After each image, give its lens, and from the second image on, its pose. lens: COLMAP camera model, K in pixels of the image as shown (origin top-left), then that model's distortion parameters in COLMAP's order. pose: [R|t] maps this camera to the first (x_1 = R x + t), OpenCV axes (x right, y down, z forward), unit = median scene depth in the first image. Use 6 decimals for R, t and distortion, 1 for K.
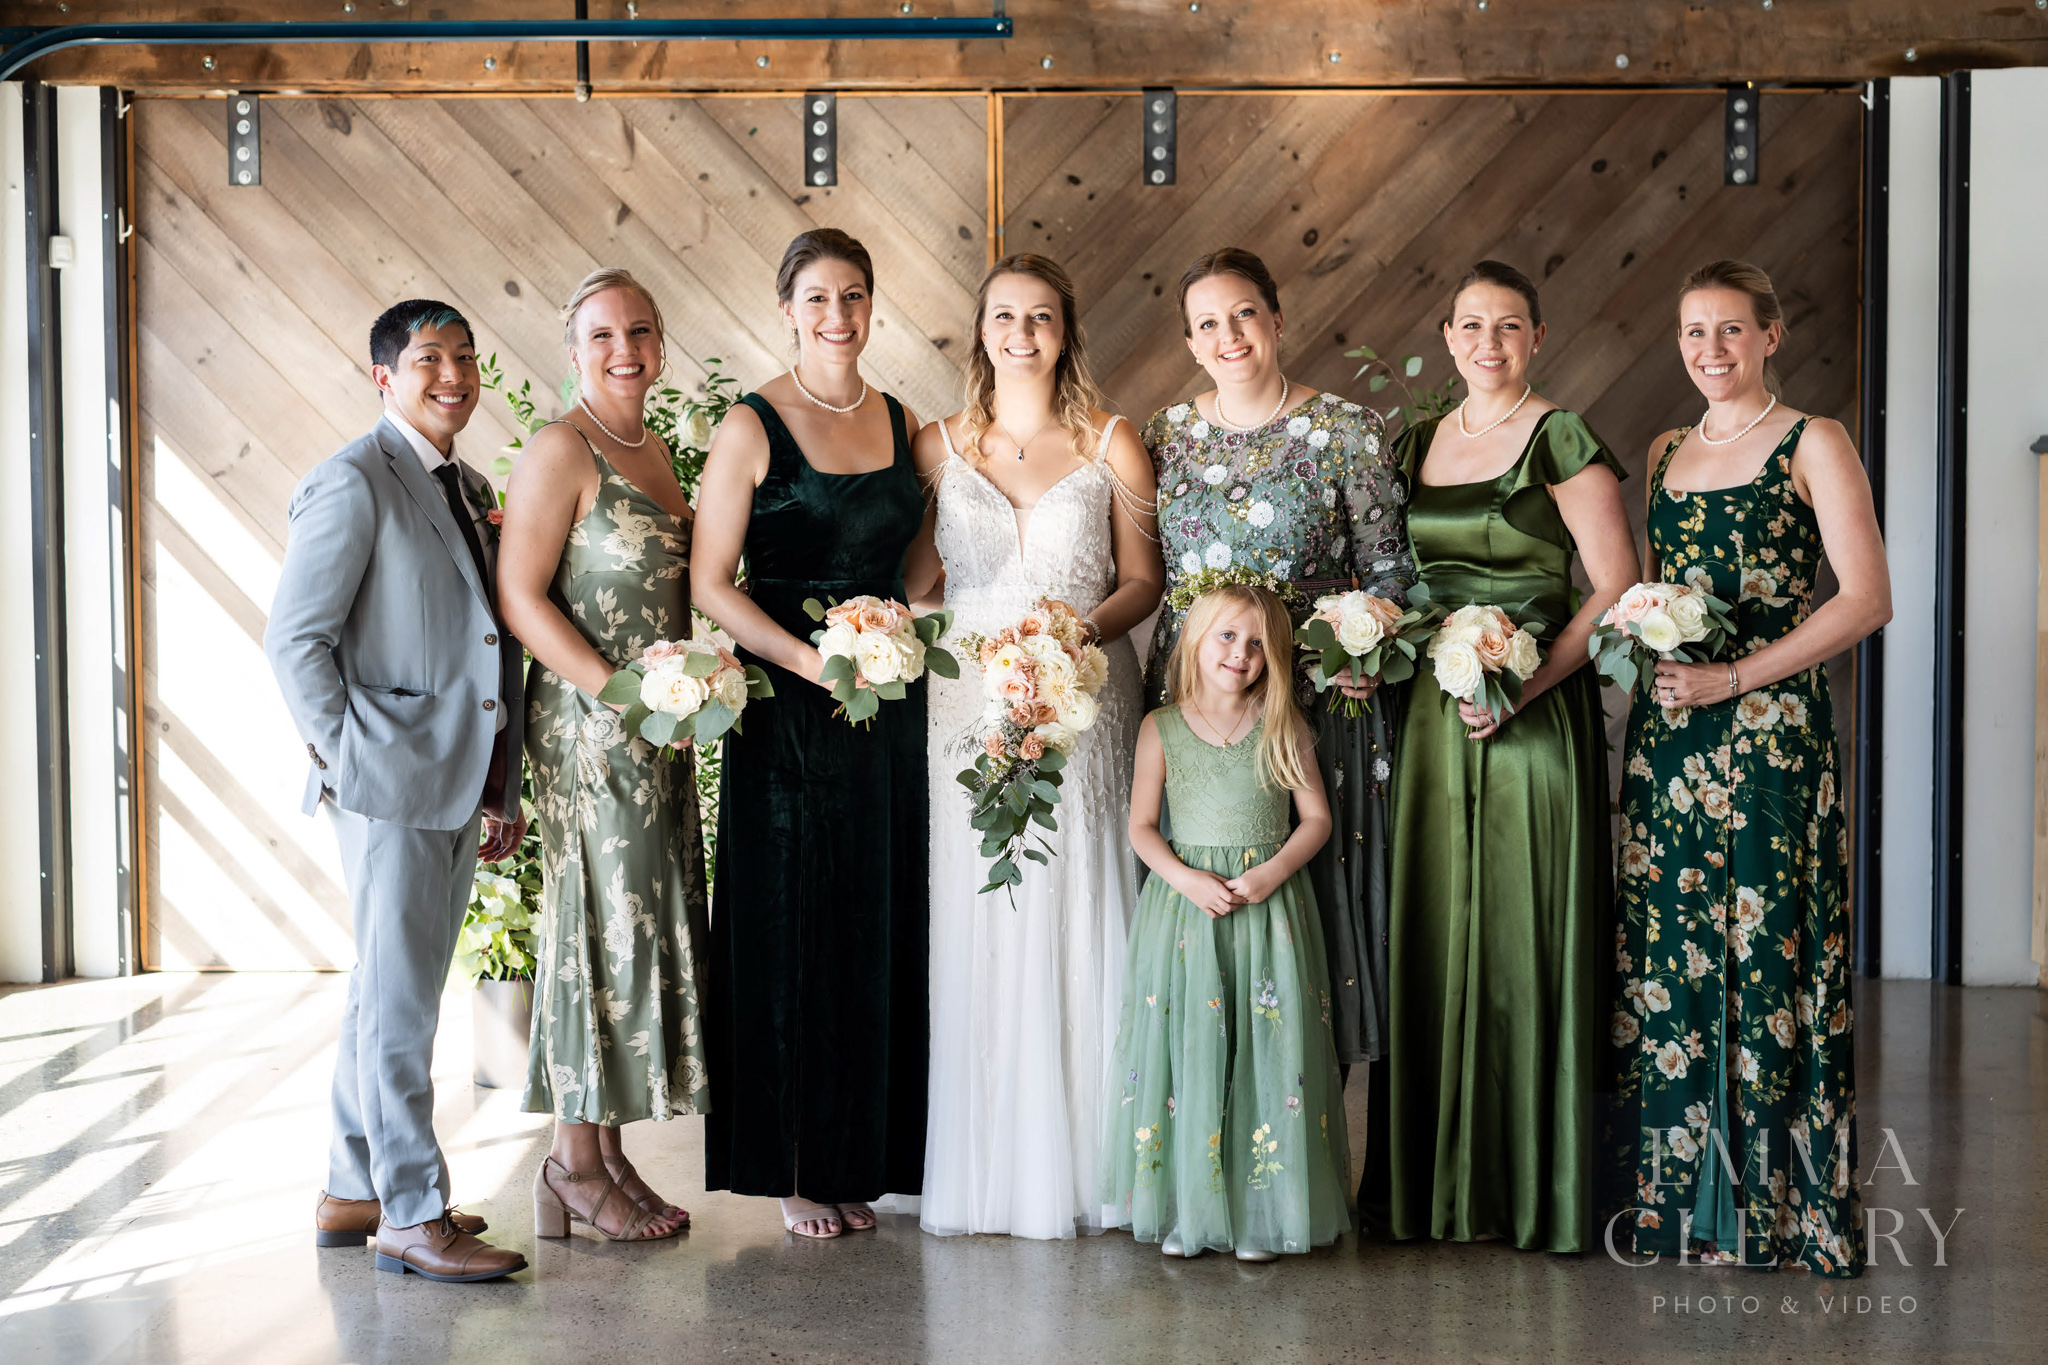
lens RADIAL K [[5474.0, 0, 1024.0], [0, 5474.0, 682.5], [0, 0, 1]] dist [-0.209506, 2.232778]
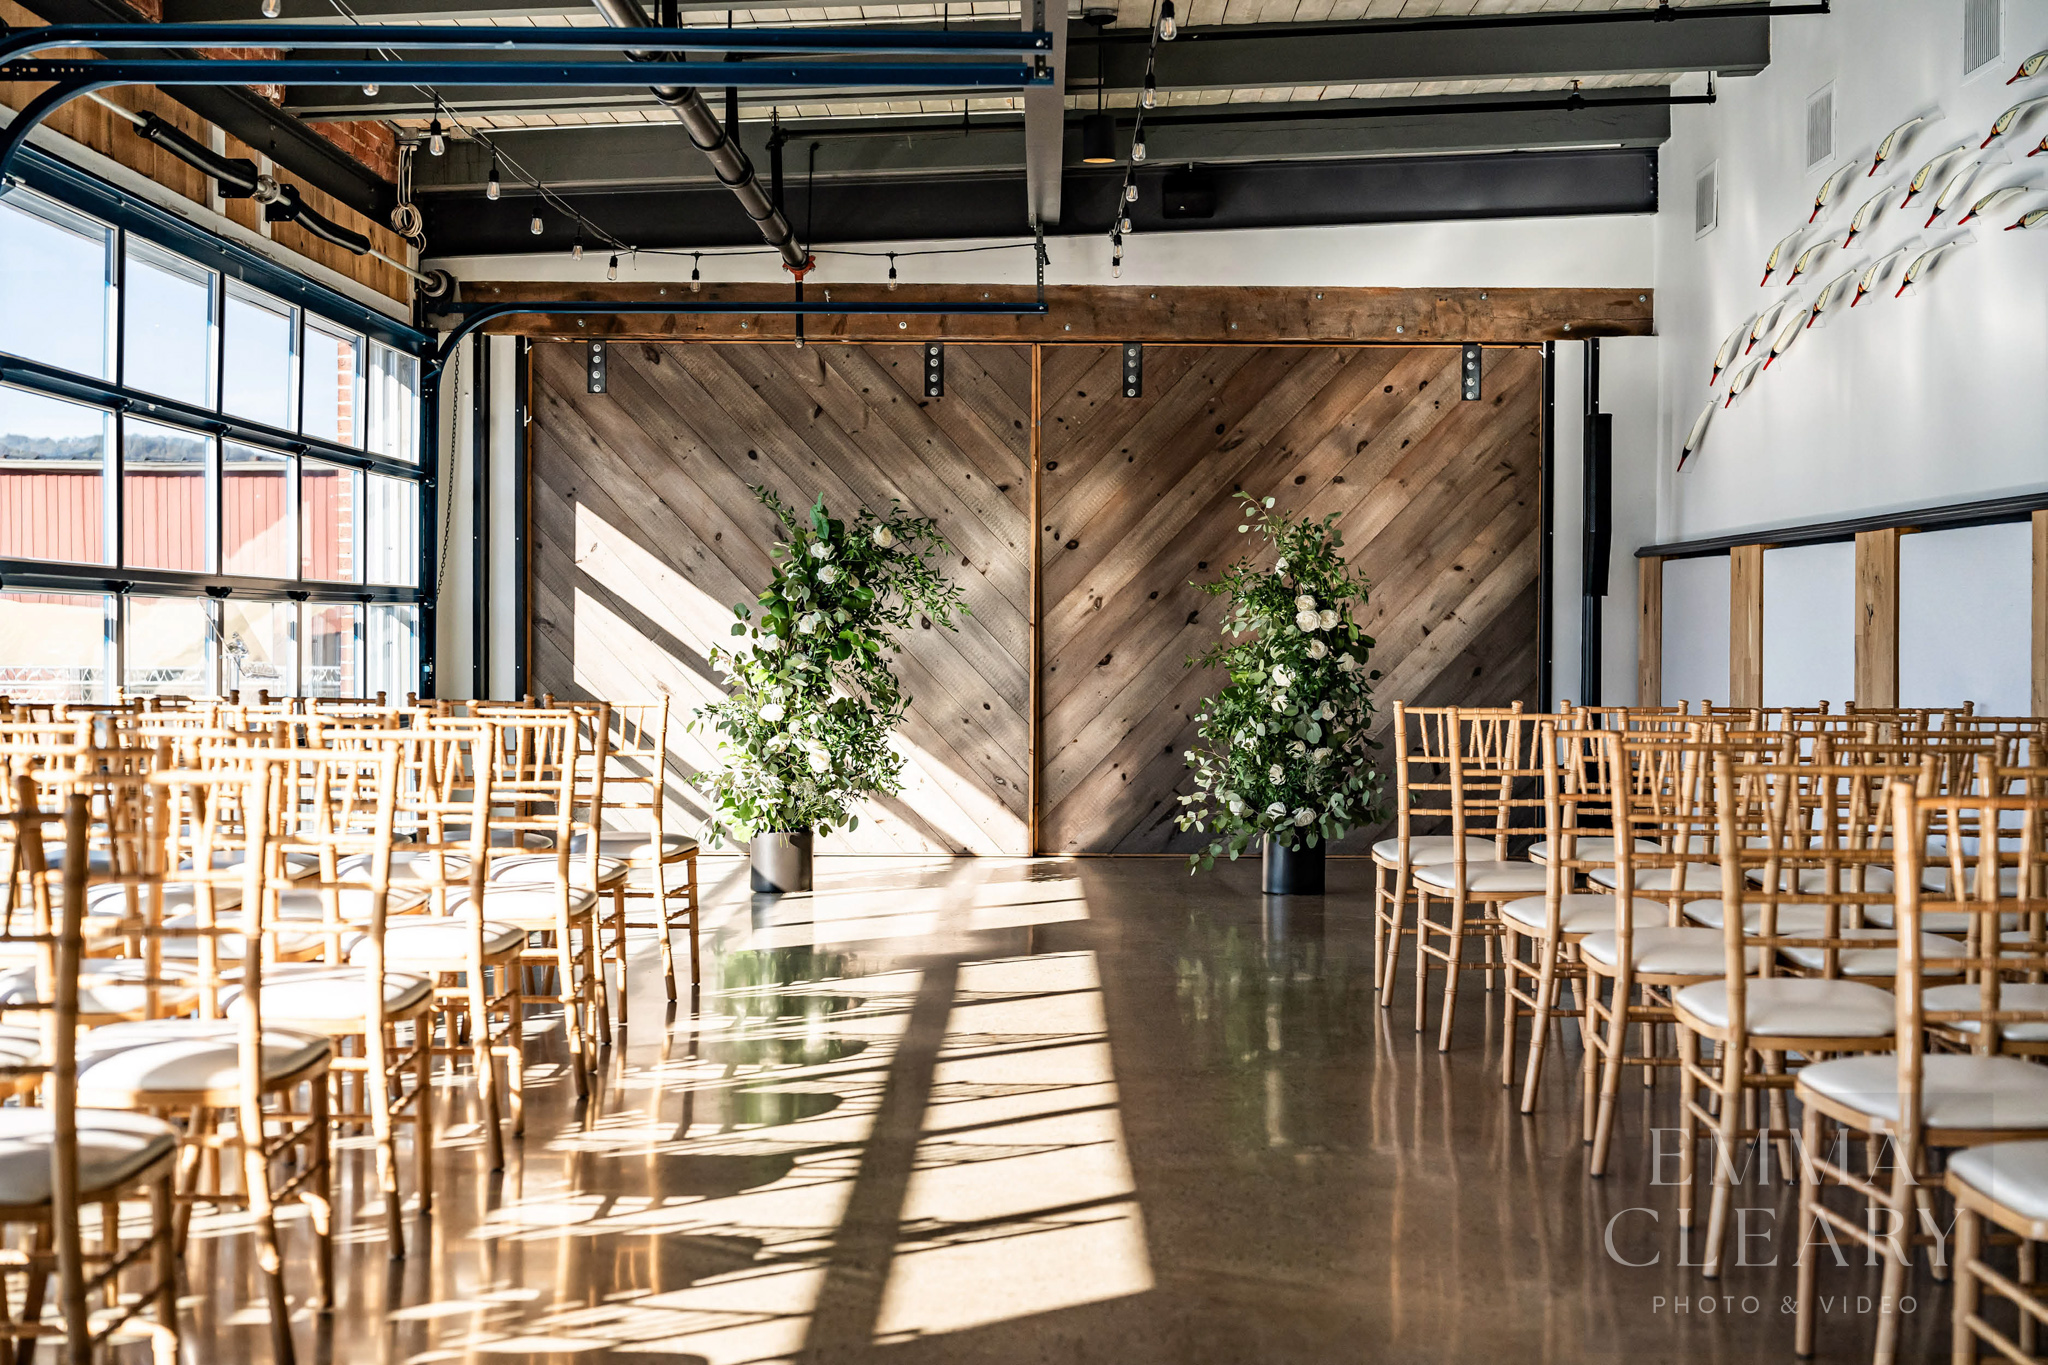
lens RADIAL K [[5330.5, 0, 1026.2], [0, 5330.5, 801.7], [0, 0, 1]] dist [-0.188841, 1.625194]
pose [[0.999964, 0.008360, 0.001212, -0.009345], [-0.008365, 0.999956, 0.004171, 0.028968], [-0.001177, -0.004181, 0.999991, -0.671012]]
